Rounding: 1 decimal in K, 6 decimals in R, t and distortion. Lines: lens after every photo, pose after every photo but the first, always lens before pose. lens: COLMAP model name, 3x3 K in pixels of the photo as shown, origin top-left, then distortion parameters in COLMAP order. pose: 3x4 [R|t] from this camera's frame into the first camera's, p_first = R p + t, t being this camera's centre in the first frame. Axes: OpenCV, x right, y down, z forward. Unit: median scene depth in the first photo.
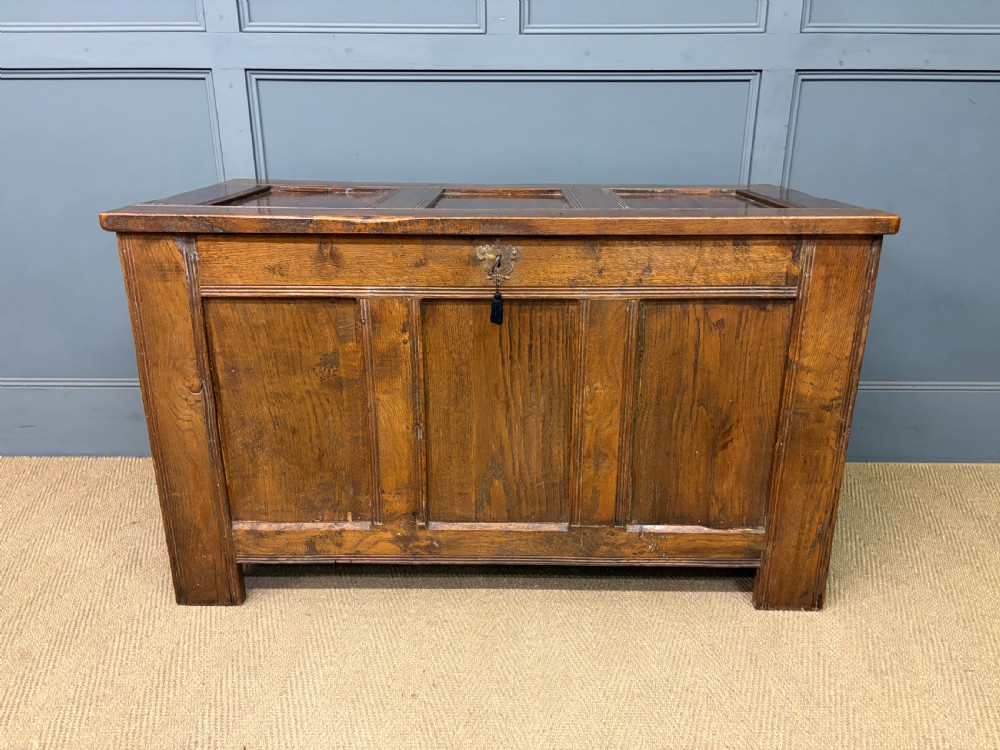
lens RADIAL K [[776.4, 0, 505.5], [0, 776.4, 391.1], [0, 0, 1]] dist [0.063498, -0.102596]
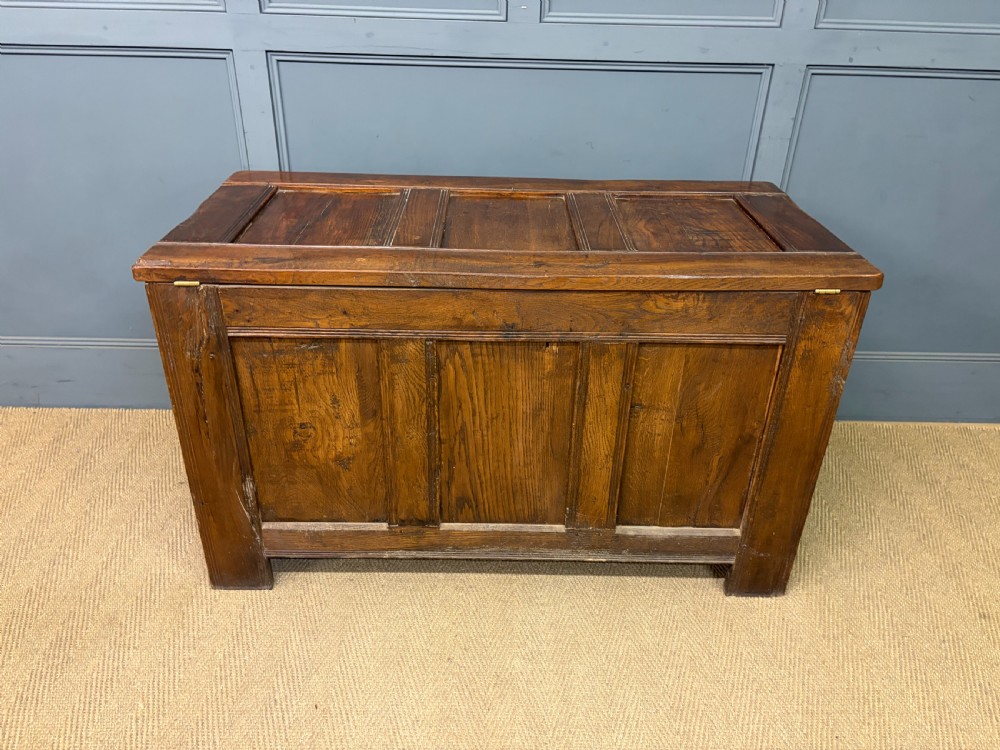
lens RADIAL K [[784.4, 0, 501.3], [0, 784.4, 393.5], [0, 0, 1]] dist [0.006898, 0.000806]
pose [[0.999479, 0.010475, 0.030513, -0.071128], [-0.016064, 0.981822, 0.189125, -0.219502], [-0.027977, -0.189517, 0.981479, -0.102235]]
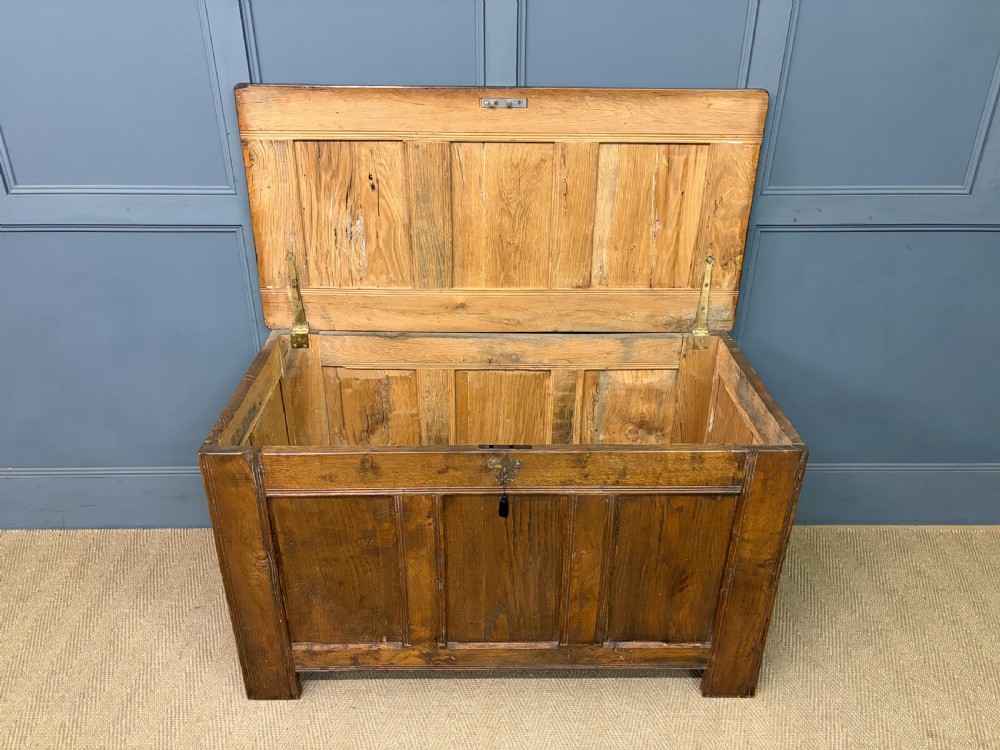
lens RADIAL K [[780.1, 0, 497.0], [0, 780.1, 380.9], [0, 0, 1]] dist [0.064952, -0.098411]
pose [[0.999711, -0.007794, 0.022761, -0.044954], [0.004272, 0.988541, 0.150891, -0.453429], [-0.023676, -0.150750, 0.988288, -0.201434]]
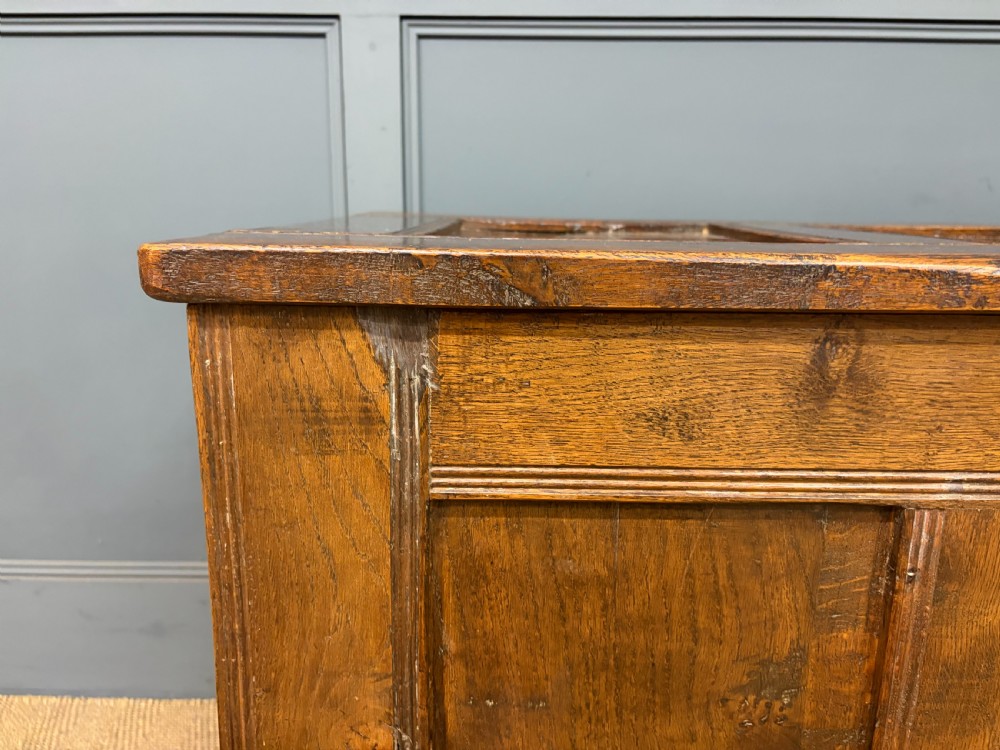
lens RADIAL K [[770.1, 0, 486.1], [0, 770.1, 391.0], [0, 0, 1]] dist [-0.009041, -0.008534]
pose [[0.999937, 0.008435, -0.007349, -0.335609], [-0.009144, 0.994697, -0.102442, -0.123098], [0.006446, 0.102503, 0.994712, 0.624400]]
